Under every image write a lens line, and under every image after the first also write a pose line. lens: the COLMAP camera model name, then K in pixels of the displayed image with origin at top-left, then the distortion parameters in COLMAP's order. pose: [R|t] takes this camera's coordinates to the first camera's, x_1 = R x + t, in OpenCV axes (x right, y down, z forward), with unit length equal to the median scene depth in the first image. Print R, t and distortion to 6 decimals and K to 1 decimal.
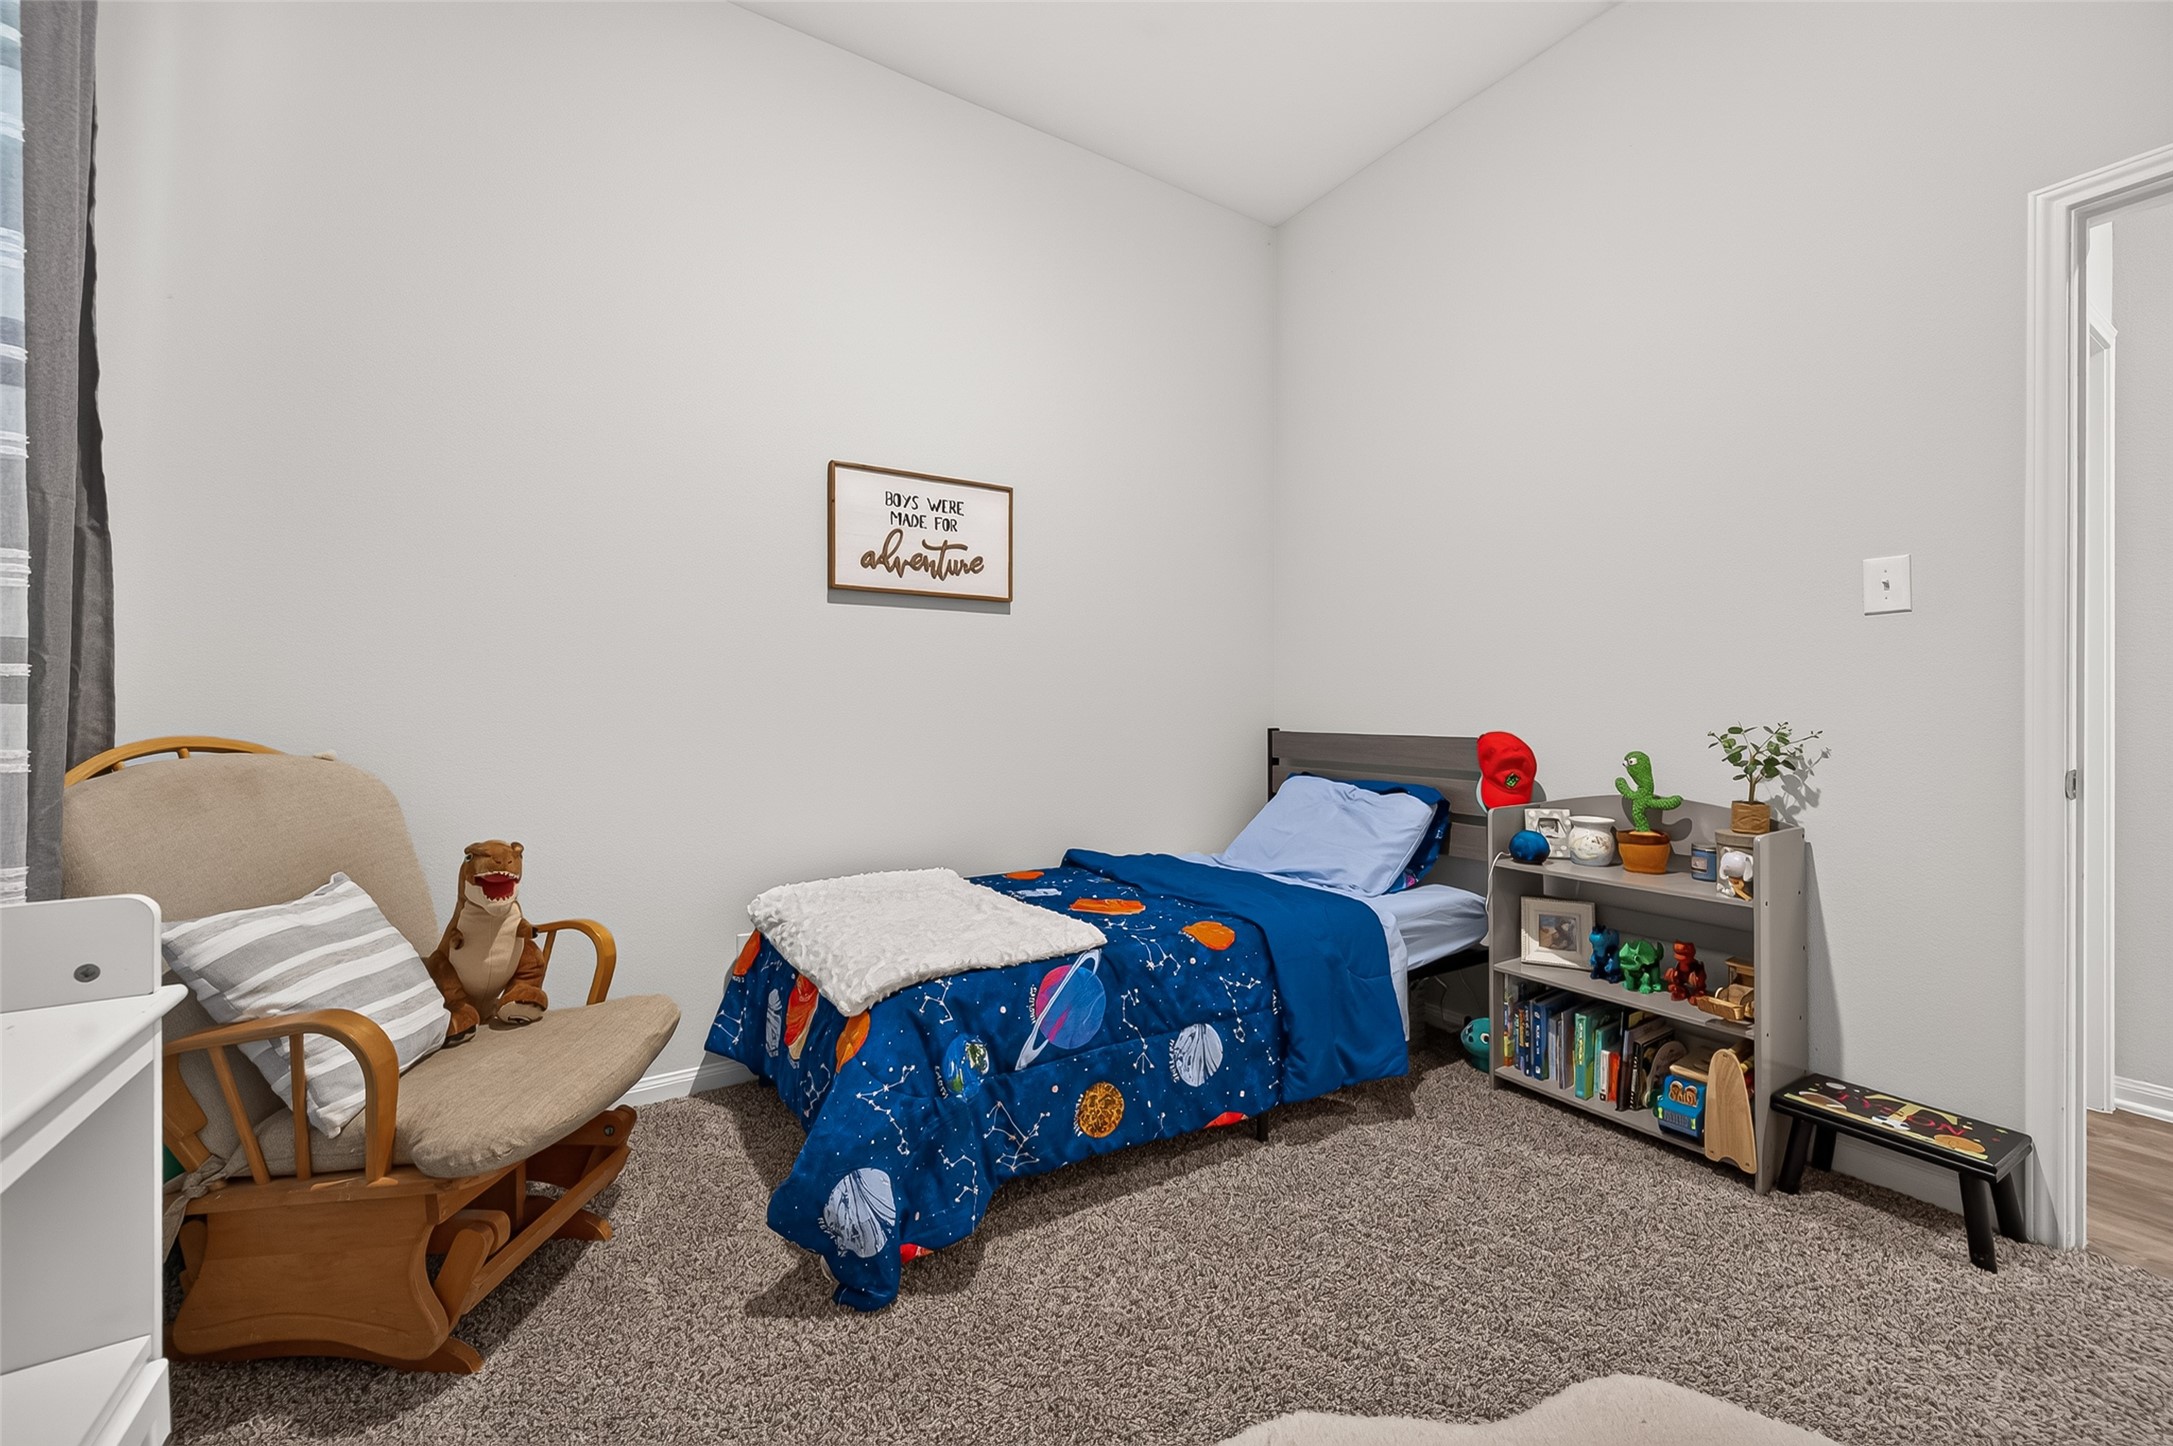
lens RADIAL K [[847.6, 0, 1086.7], [0, 847.6, 709.8], [0, 0, 1]] dist [0.007160, -0.002384]
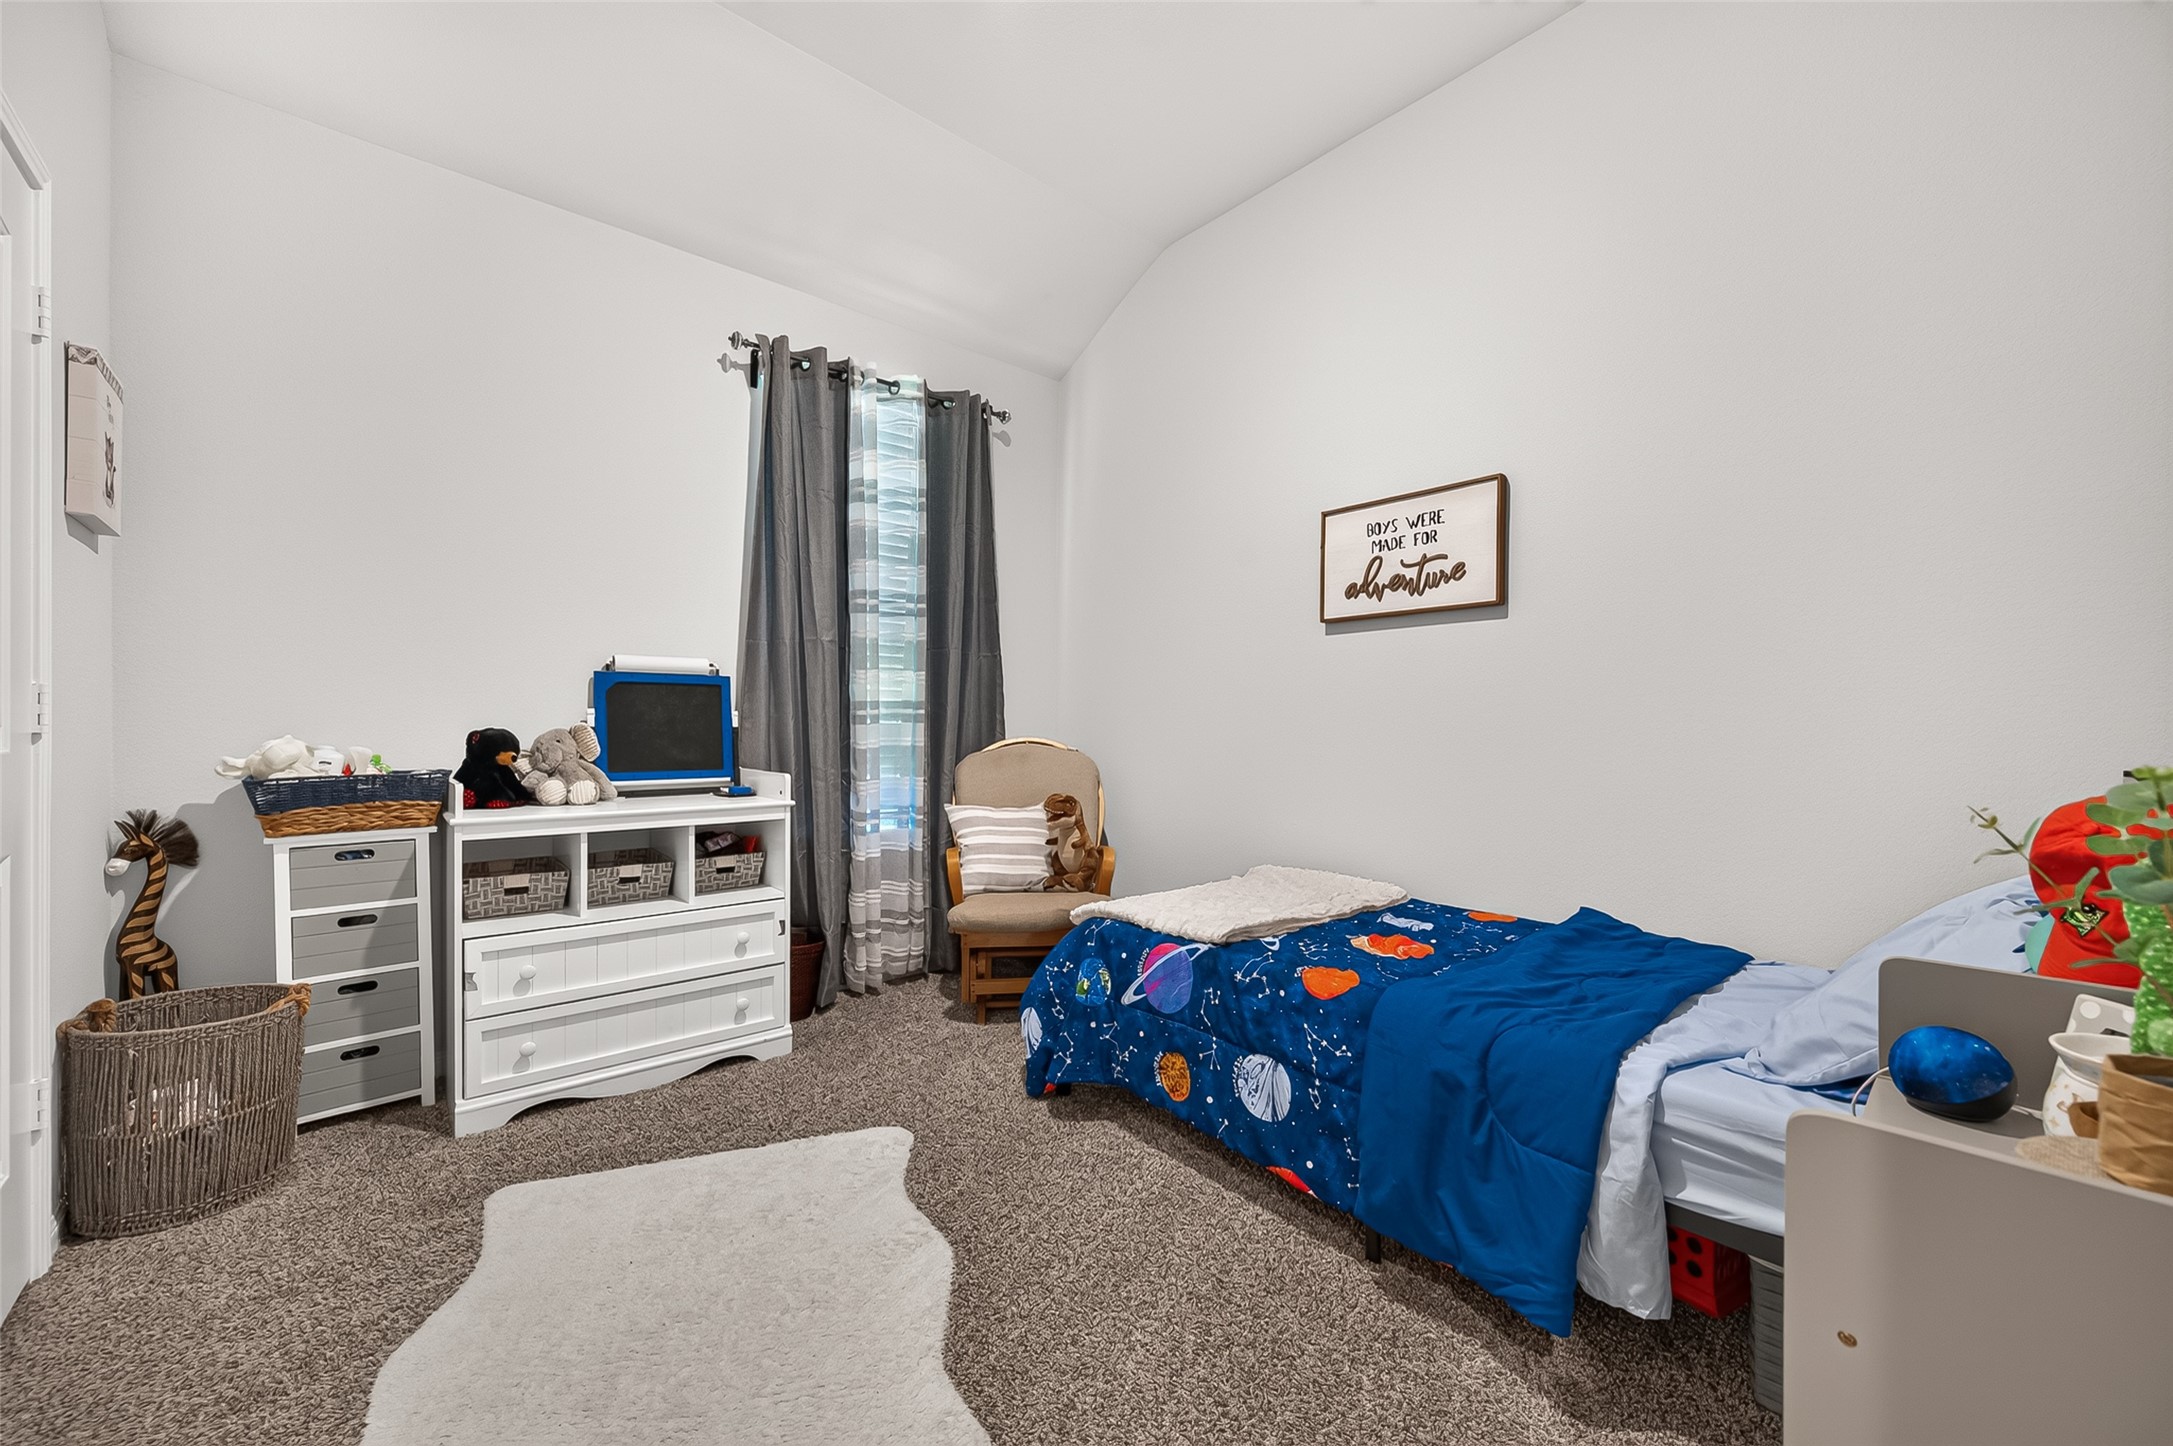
lens RADIAL K [[847.6, 0, 1087.2], [0, 847.6, 724.9], [0, 0, 1]] dist [0.007160, -0.002384]
pose [[0.150512, -0.001611, -0.988607, 0.783841], [-0.004565, 0.999987, -0.002324, 0.001629], [0.988598, 0.004862, 0.150503, 0.493839]]
